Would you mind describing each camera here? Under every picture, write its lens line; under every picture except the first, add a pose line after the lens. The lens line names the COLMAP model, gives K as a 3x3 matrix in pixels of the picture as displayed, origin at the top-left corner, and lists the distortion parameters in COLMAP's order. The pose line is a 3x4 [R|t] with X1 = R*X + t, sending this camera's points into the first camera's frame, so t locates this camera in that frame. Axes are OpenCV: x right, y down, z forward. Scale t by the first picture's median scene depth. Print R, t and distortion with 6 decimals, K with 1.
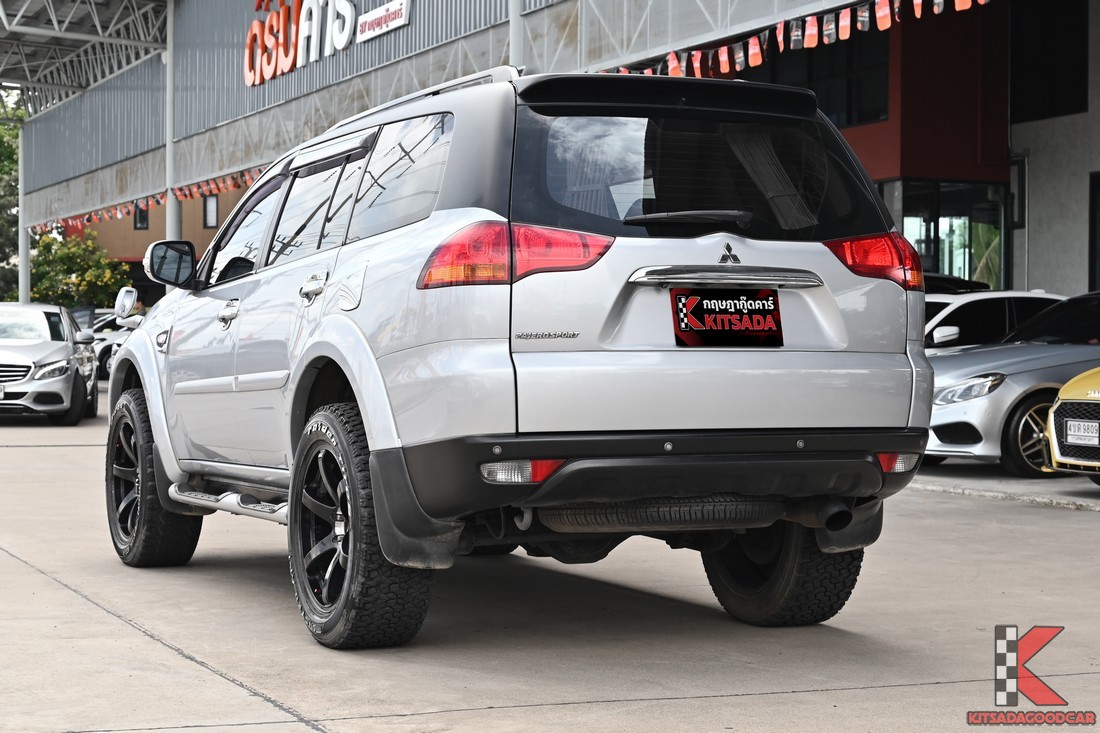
lens RADIAL K [[2170.8, 0, 550.0], [0, 2170.8, 366.5], [0, 0, 1]] dist [0.003805, -0.115437]
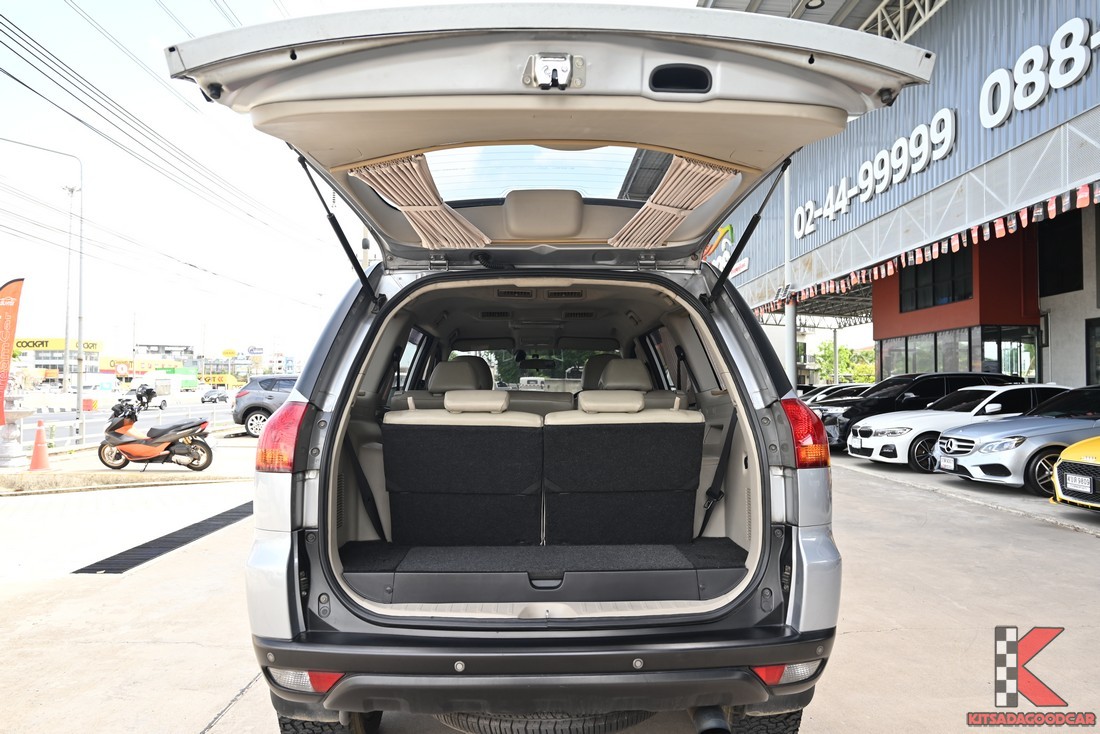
lens RADIAL K [[747.3, 0, 544.5], [0, 747.3, 368.2], [0, 0, 1]] dist [0.000523, 0.002474]
pose [[0.925975, -0.014289, -0.377314, 0.060428], [-0.000847, 0.999203, -0.039917, -0.020857], [0.377584, 0.037282, 0.925225, 0.225999]]
